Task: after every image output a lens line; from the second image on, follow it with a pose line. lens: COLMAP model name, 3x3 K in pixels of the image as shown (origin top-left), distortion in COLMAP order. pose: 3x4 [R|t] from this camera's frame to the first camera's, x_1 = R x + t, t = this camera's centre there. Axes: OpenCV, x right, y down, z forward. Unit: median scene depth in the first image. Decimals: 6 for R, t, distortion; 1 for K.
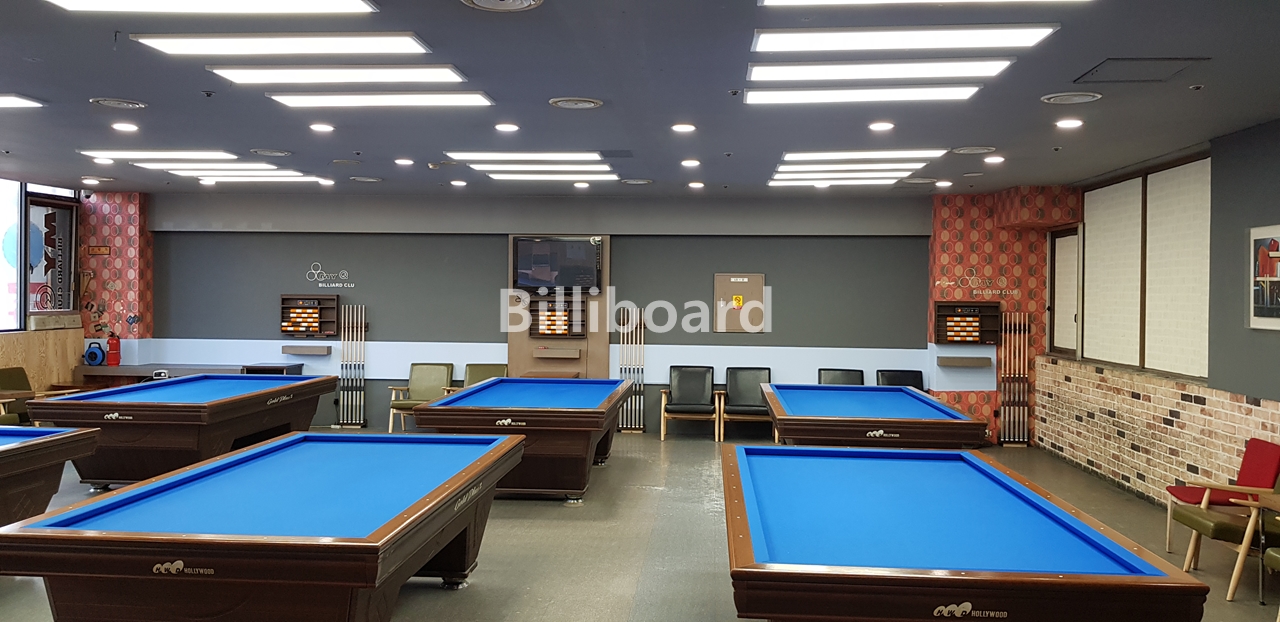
lens RADIAL K [[923.1, 0, 641.7], [0, 923.1, 305.0], [0, 0, 1]] dist [-0.010600, -0.027045]
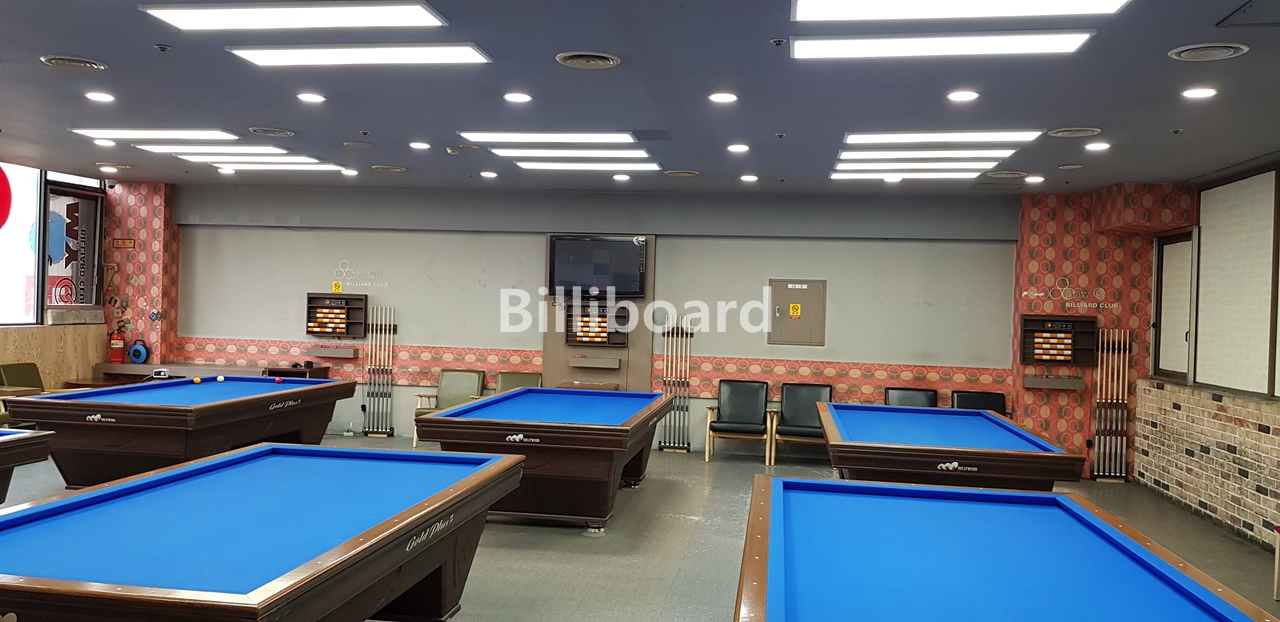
lens RADIAL K [[923.1, 0, 632.4], [0, 923.1, 315.3], [0, 0, 1]] dist [-0.010600, -0.027045]
pose [[0.996111, 0.020893, -0.085600, 0.025016], [-0.021149, 0.999774, -0.002086, 0.007015], [0.085537, 0.003888, 0.996327, 0.097118]]
